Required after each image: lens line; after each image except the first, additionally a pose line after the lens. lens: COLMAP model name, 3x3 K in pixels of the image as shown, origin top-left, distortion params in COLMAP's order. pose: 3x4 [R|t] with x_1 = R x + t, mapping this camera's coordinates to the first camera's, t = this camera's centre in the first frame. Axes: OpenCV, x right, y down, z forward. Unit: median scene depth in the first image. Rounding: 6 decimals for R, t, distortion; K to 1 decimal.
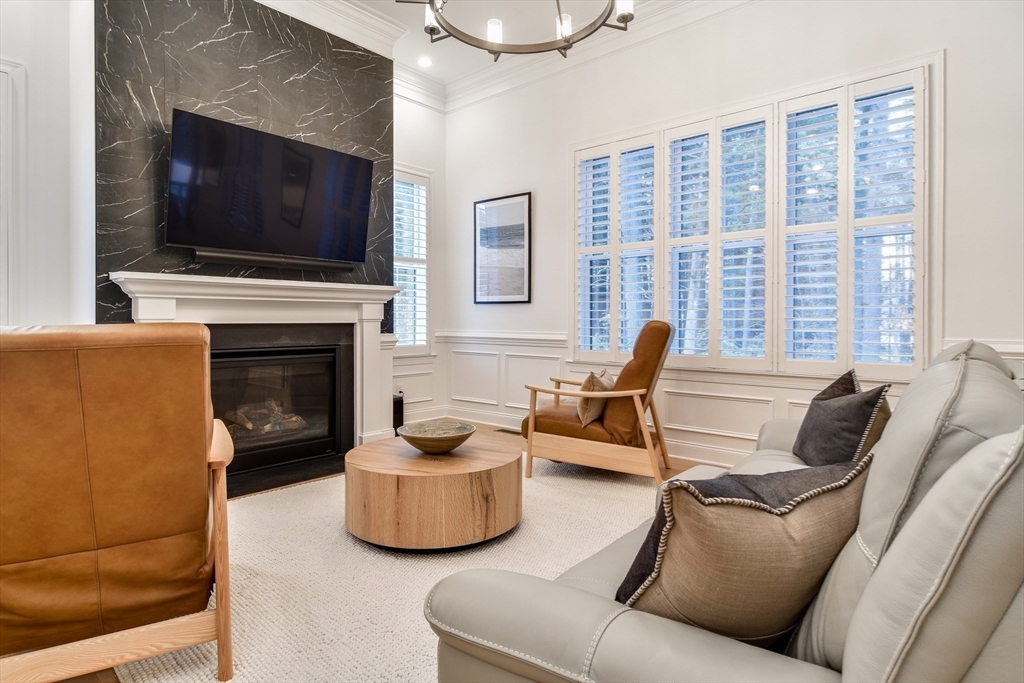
lens RADIAL K [[556.0, 0, 515.5], [0, 556.0, 331.3], [0, 0, 1]] dist [-0.004749, -0.000830]
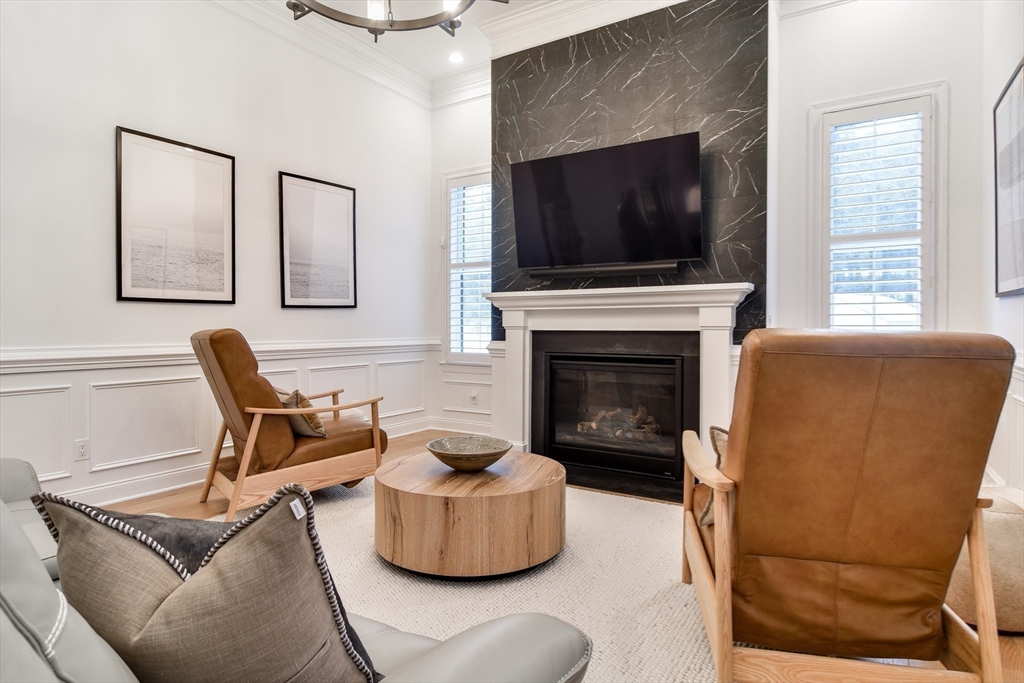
lens RADIAL K [[565.9, 0, 507.4], [0, 565.9, 336.5], [0, 0, 1]] dist [0.001052, 0.000175]
pose [[0.150774, 0.015169, -0.988452, 0.566487], [-0.021217, 0.999702, 0.012105, -0.012129], [0.988341, 0.019147, 0.151051, 0.650895]]
